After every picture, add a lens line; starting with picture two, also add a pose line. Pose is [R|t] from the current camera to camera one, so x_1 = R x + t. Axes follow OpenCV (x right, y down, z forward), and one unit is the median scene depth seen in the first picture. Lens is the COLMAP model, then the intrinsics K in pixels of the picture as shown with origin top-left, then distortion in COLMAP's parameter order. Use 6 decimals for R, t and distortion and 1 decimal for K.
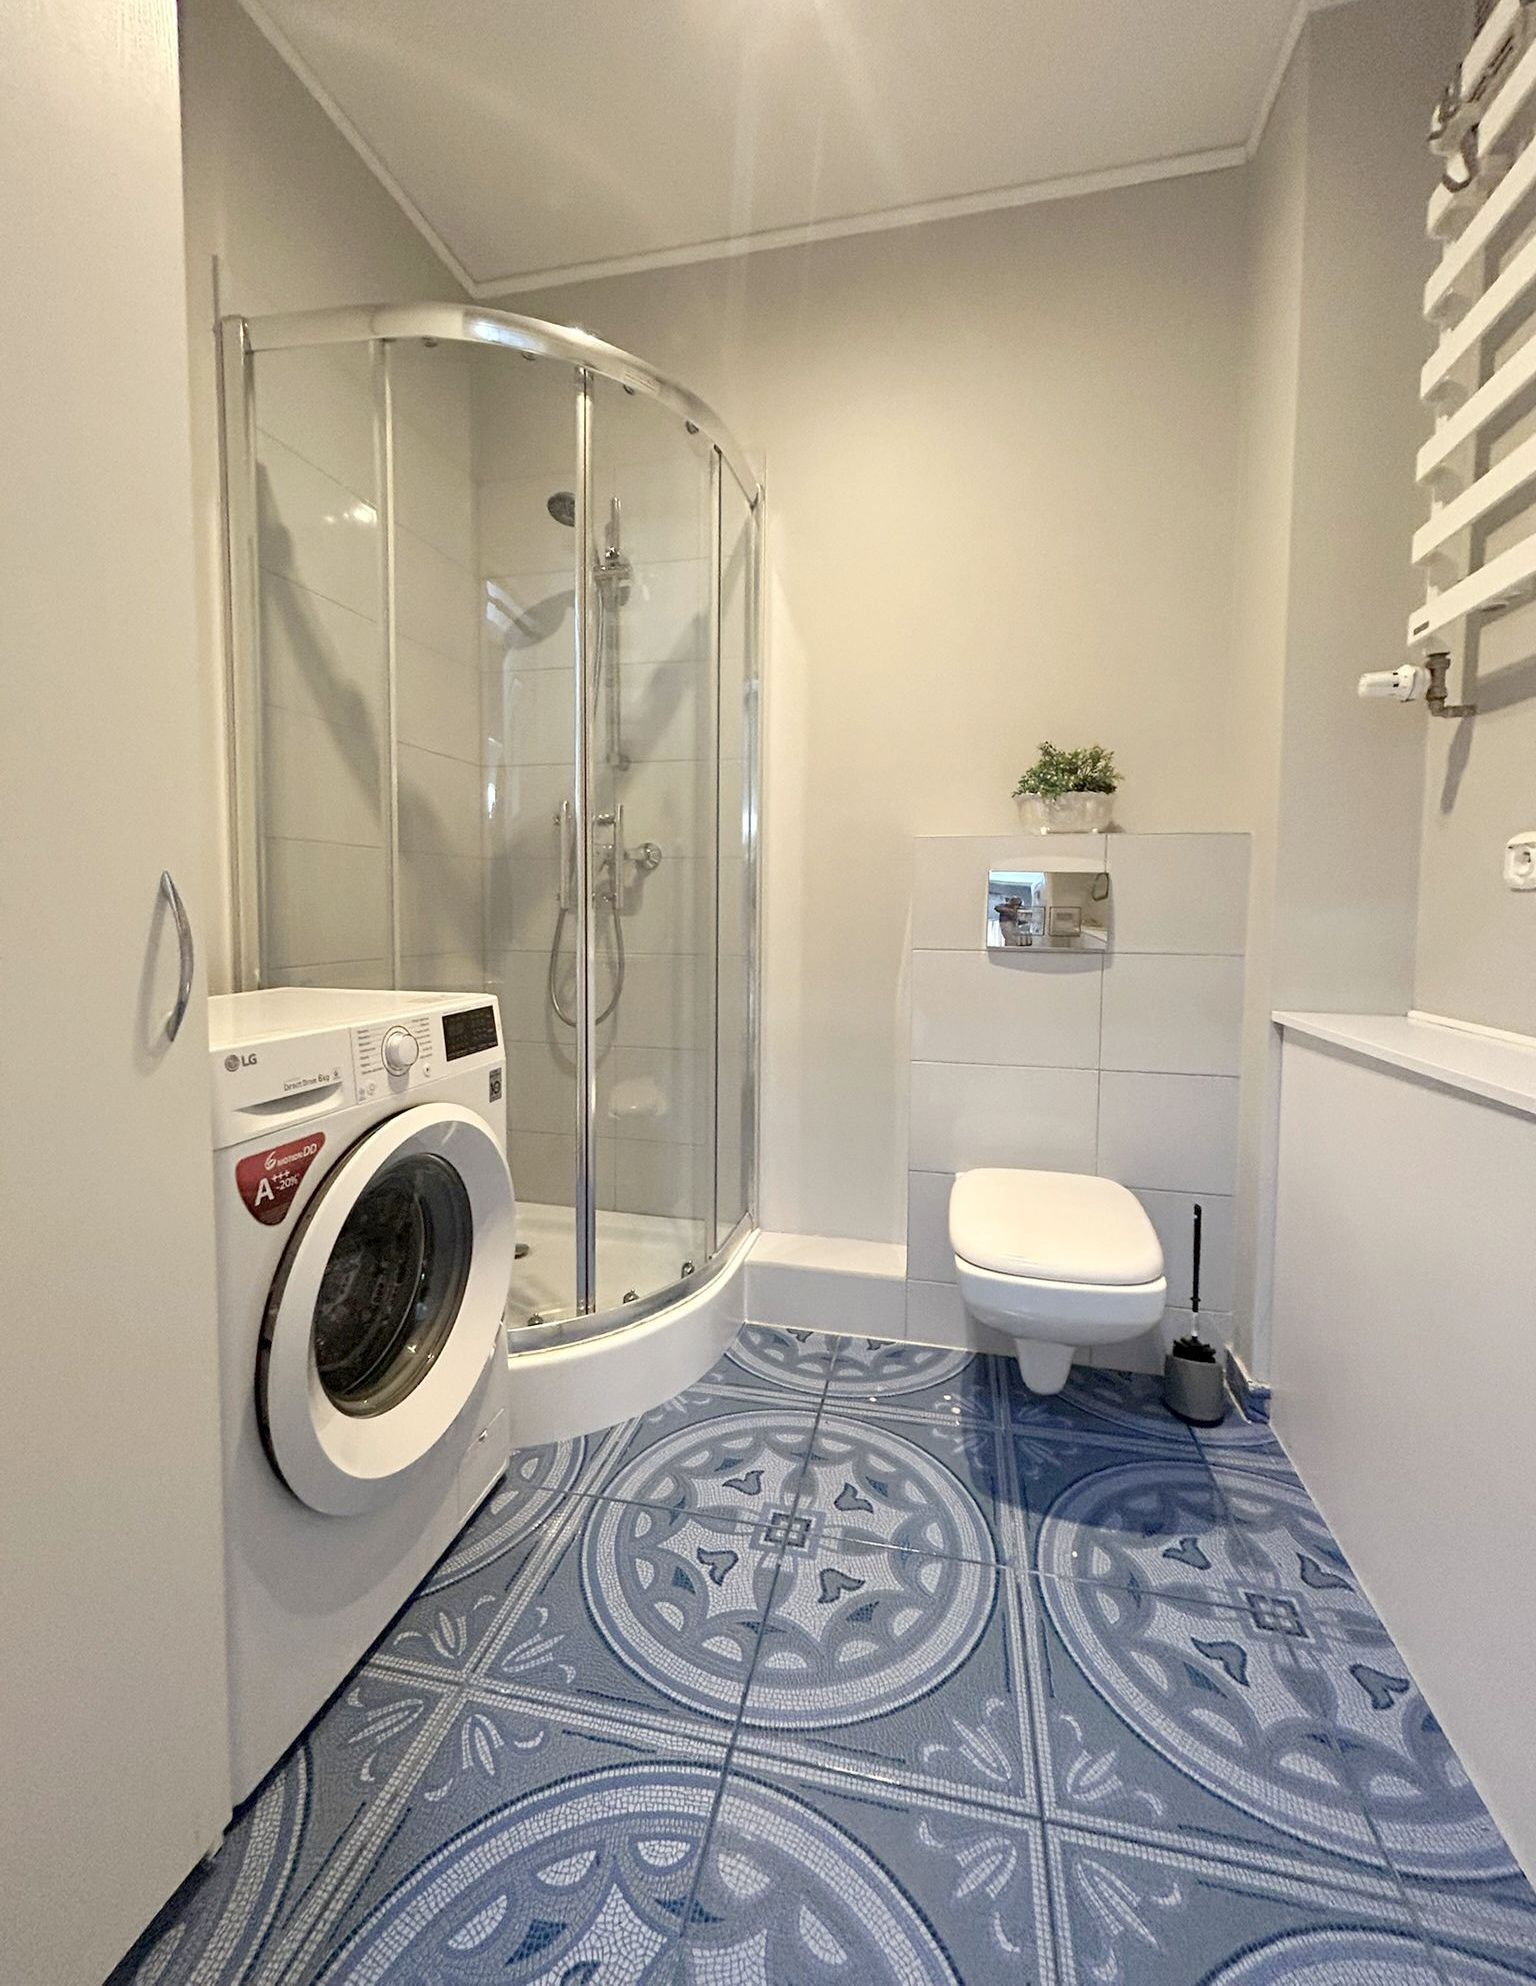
lens RADIAL K [[816.8, 0, 772.6], [0, 816.8, 978.7], [0, 0, 1]] dist [-0.008112, 0.000072]
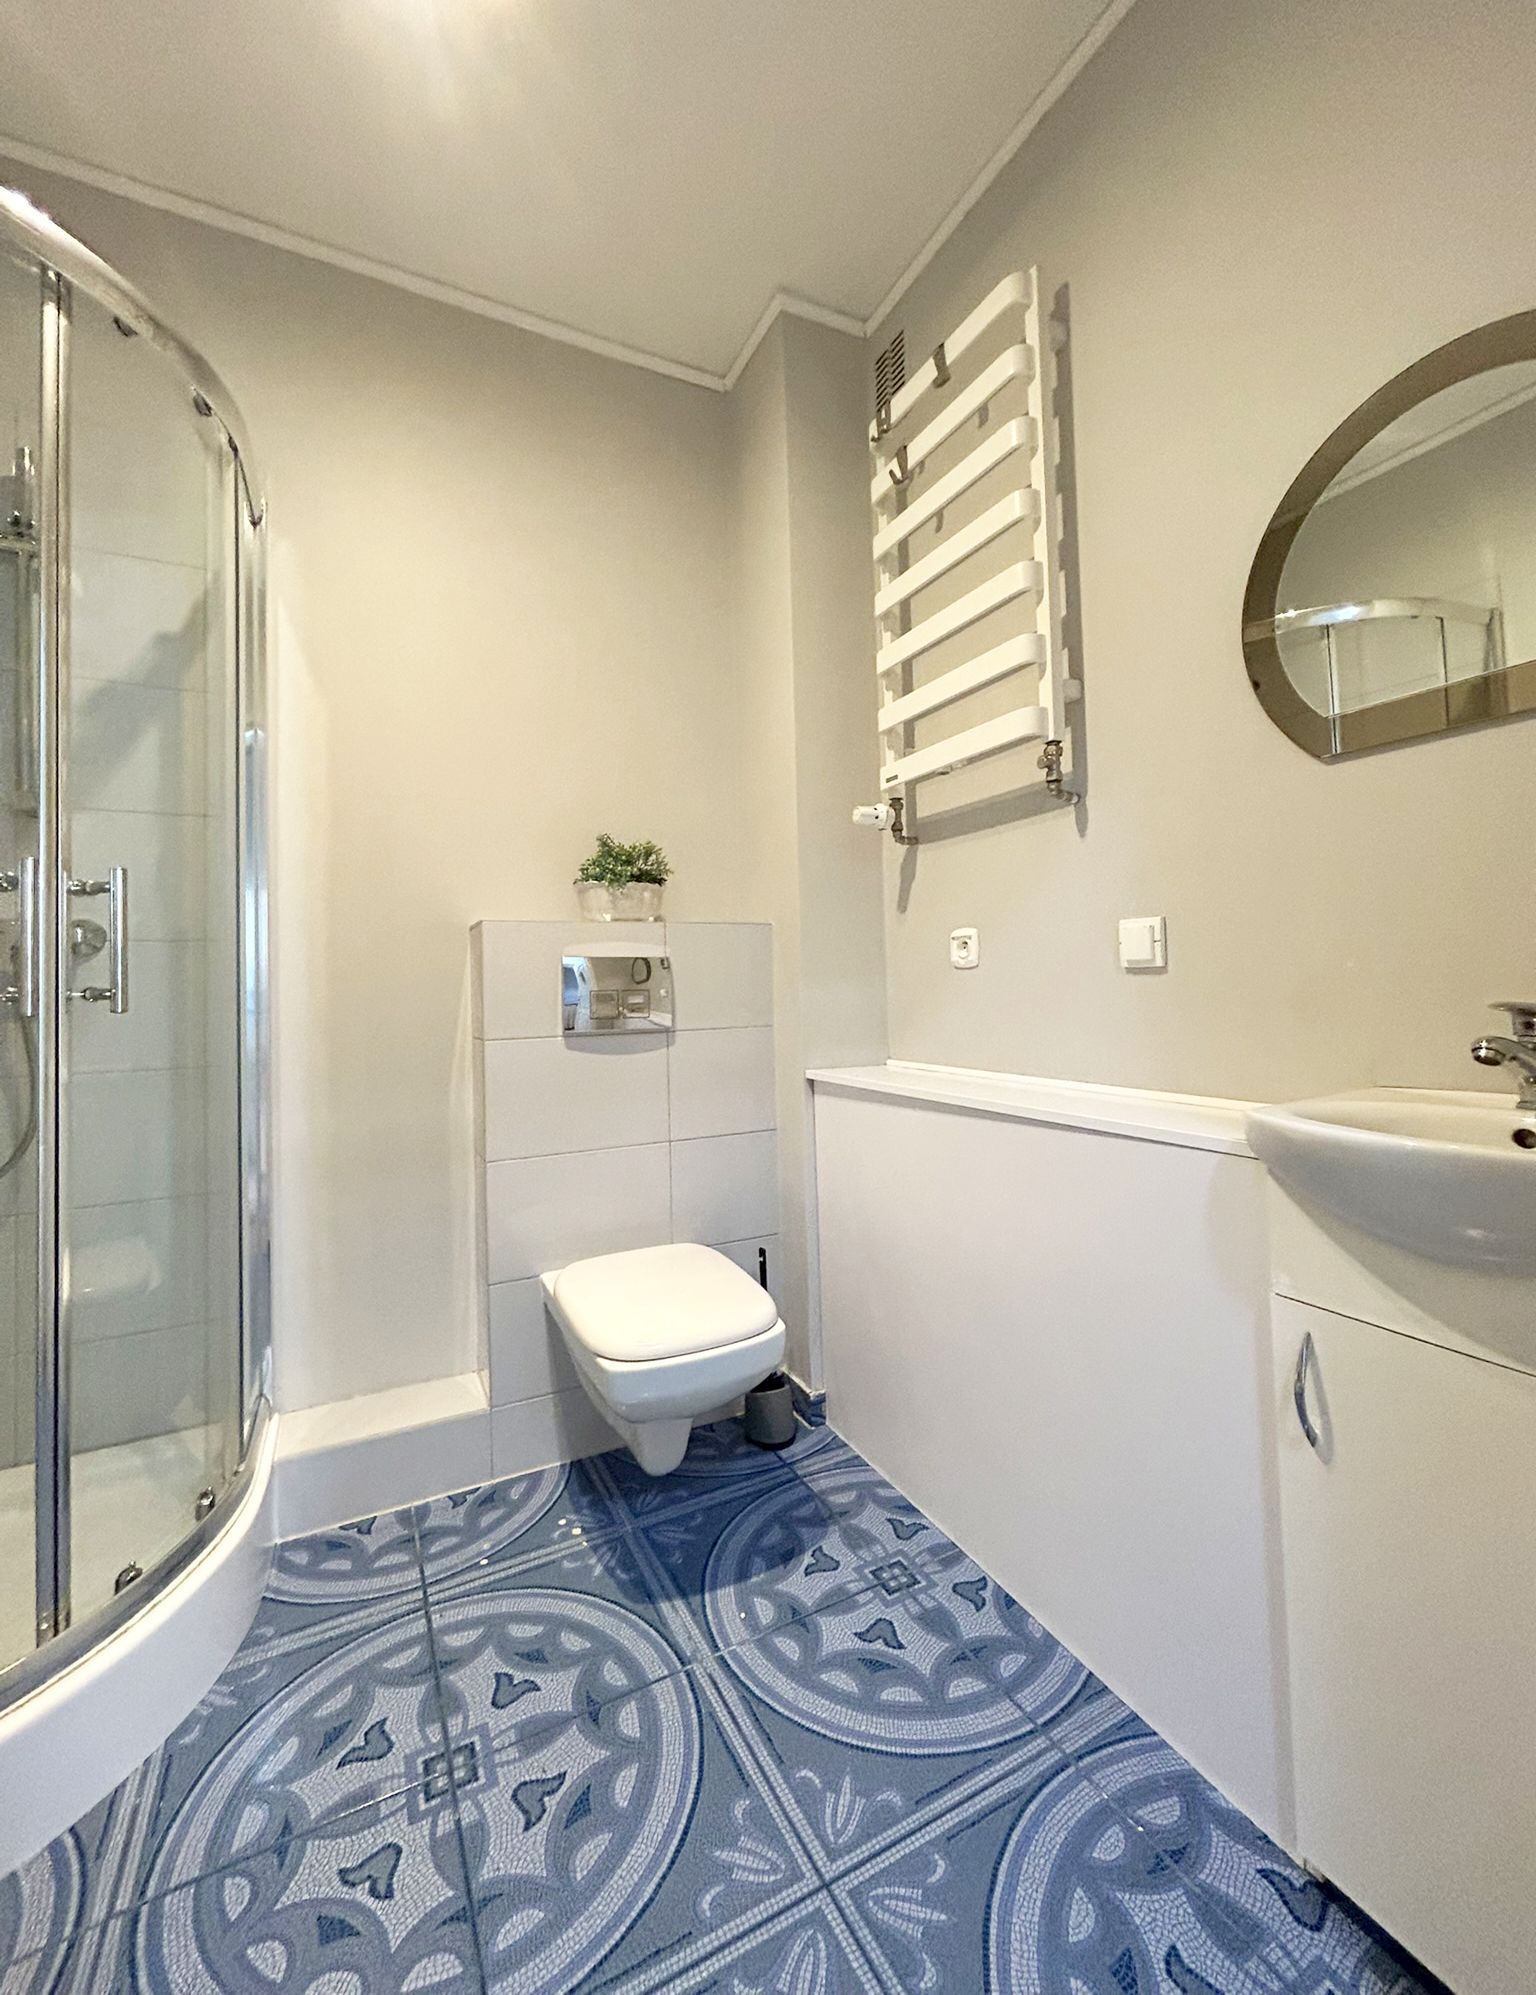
lens RADIAL K [[817.4, 0, 769.9], [0, 817.4, 986.4], [0, 0, 1]] dist [-0.009644, 0.000752]
pose [[0.763347, -0.027942, 0.645384, -0.225180], [0.086595, 0.994473, -0.059367, -0.017874], [-0.640158, 0.101205, 0.761548, 0.104810]]
